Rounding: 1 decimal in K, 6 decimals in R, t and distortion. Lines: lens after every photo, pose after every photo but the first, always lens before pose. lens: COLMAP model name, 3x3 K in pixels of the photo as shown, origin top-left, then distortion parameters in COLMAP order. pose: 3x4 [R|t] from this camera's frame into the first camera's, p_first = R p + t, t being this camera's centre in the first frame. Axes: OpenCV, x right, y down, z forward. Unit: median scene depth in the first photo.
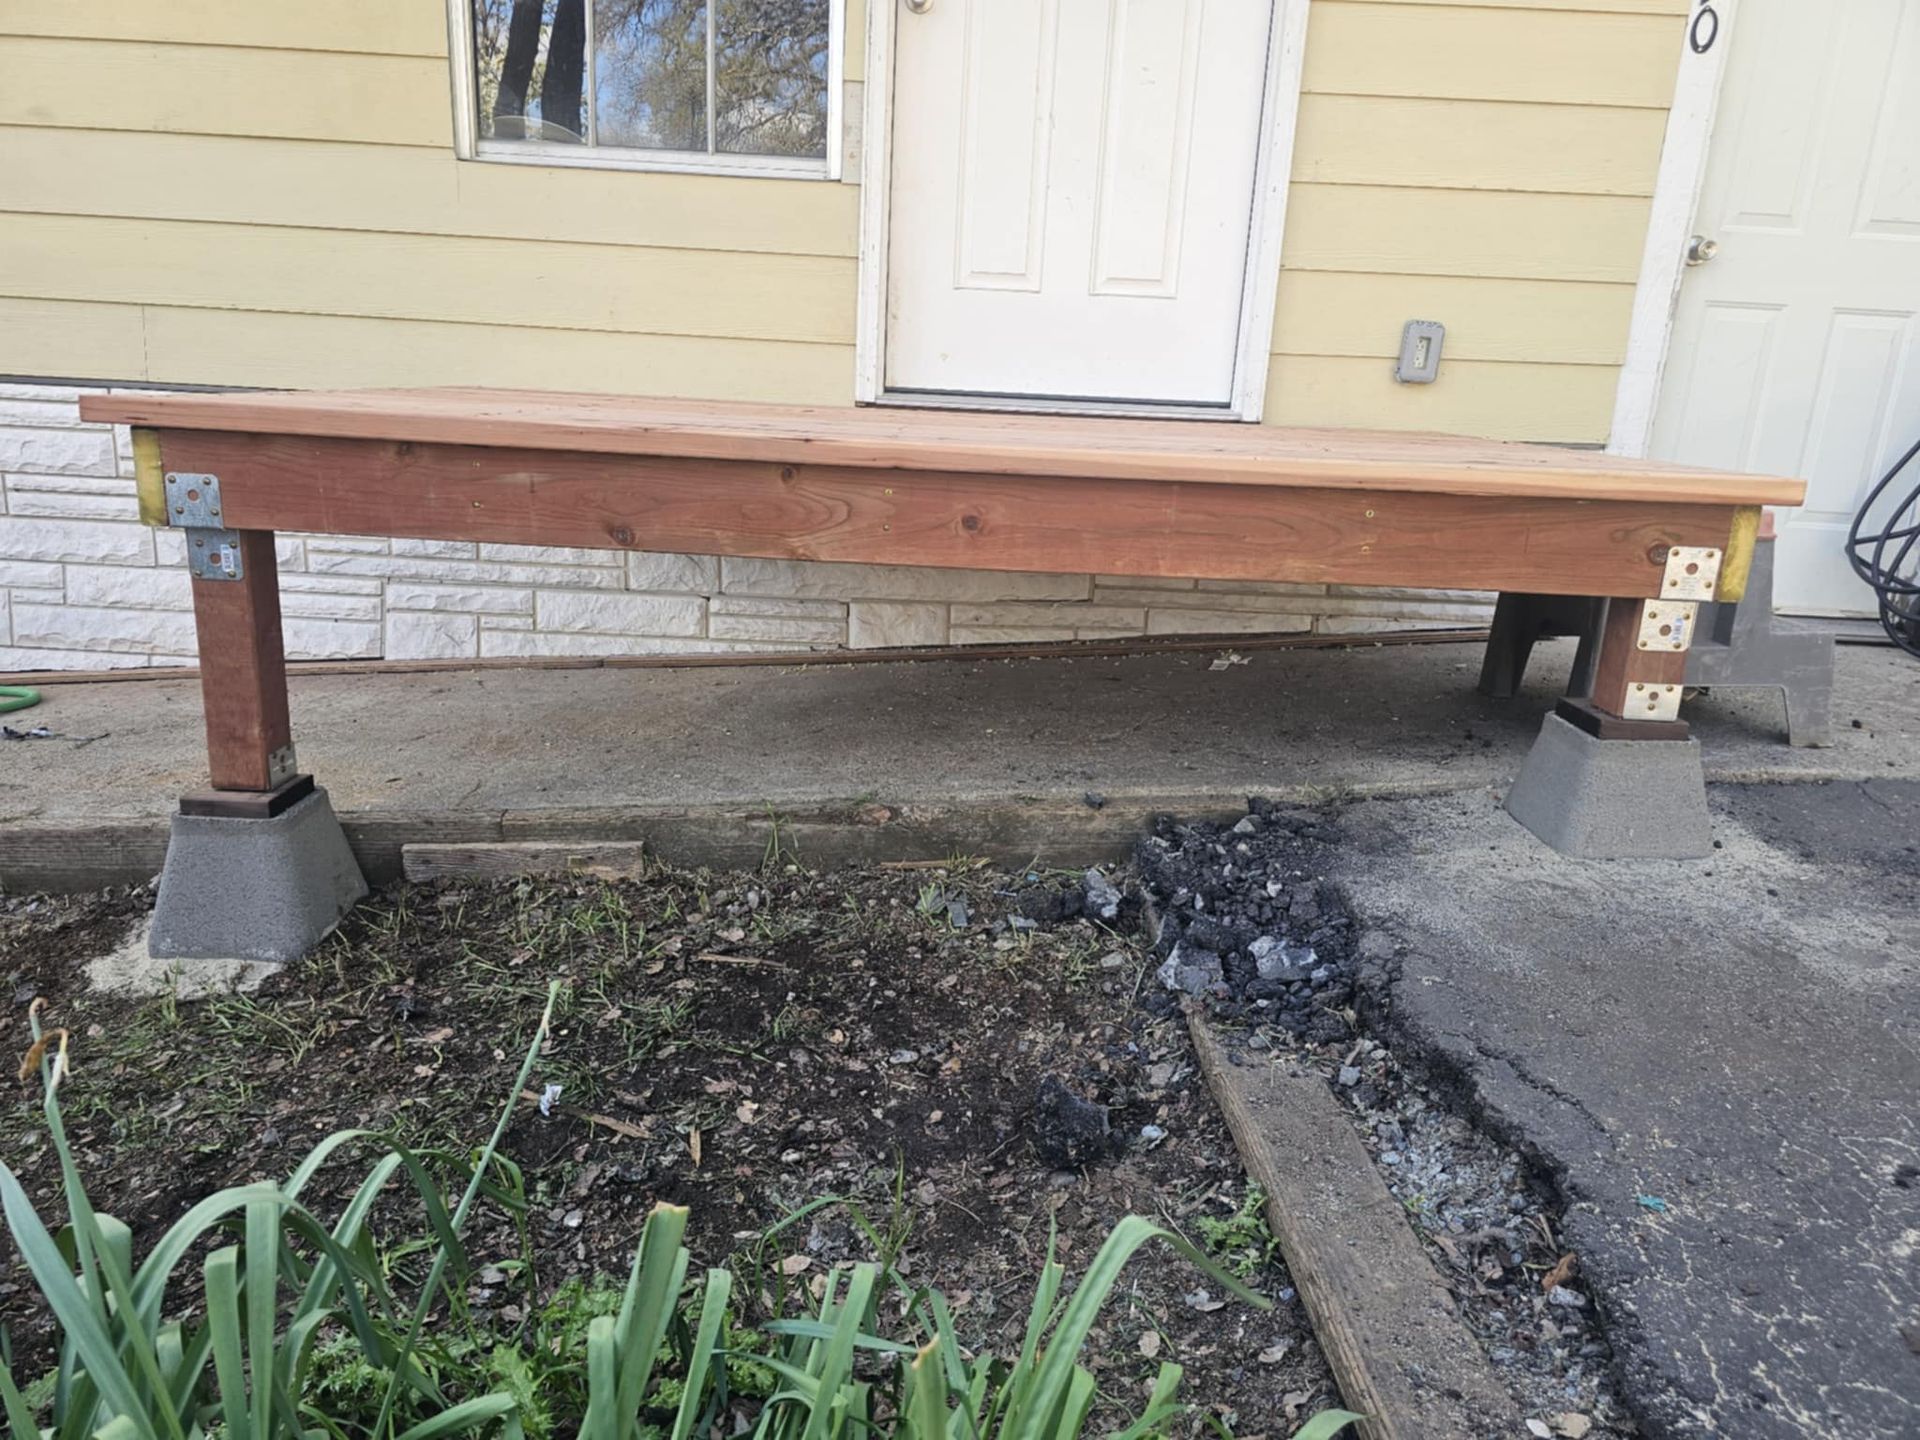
lens RADIAL K [[1243.7, 0, 960.0], [0, 1243.7, 720.0], [0, 0, 1]] dist [0.011527, -0.002131]
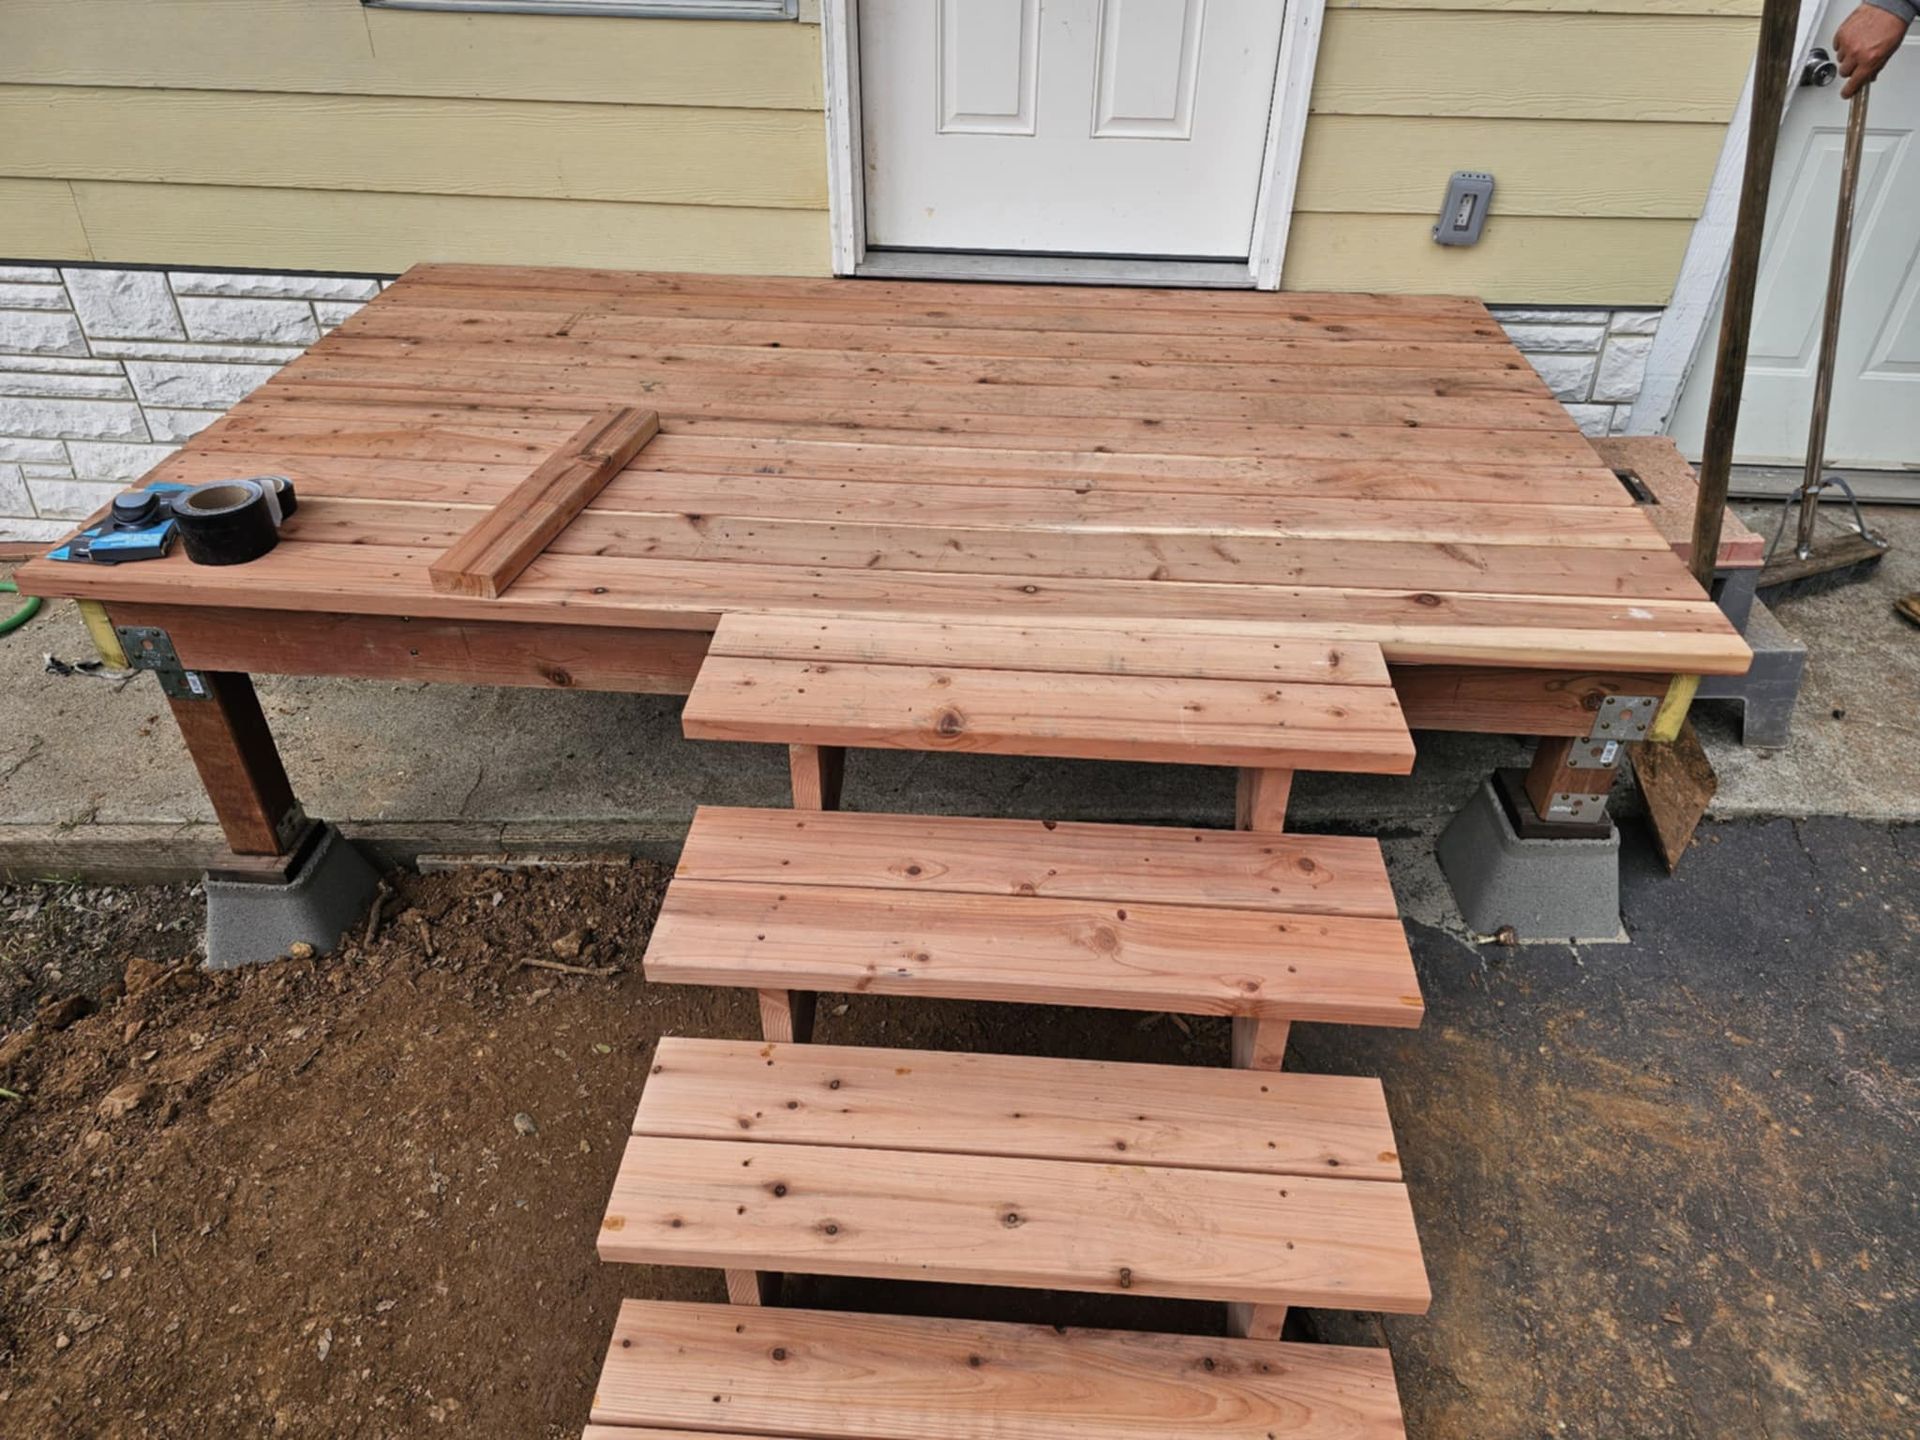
lens RADIAL K [[1246.6, 0, 964.3], [0, 1246.6, 750.1], [0, 0, 1]] dist [0.006433, -0.004076]
pose [[0.998205, 0.002075, -0.059861, 0.068920], [0.018778, 0.938175, 0.345651, -0.245711], [0.056877, -0.346155, 0.936452, 0.020589]]
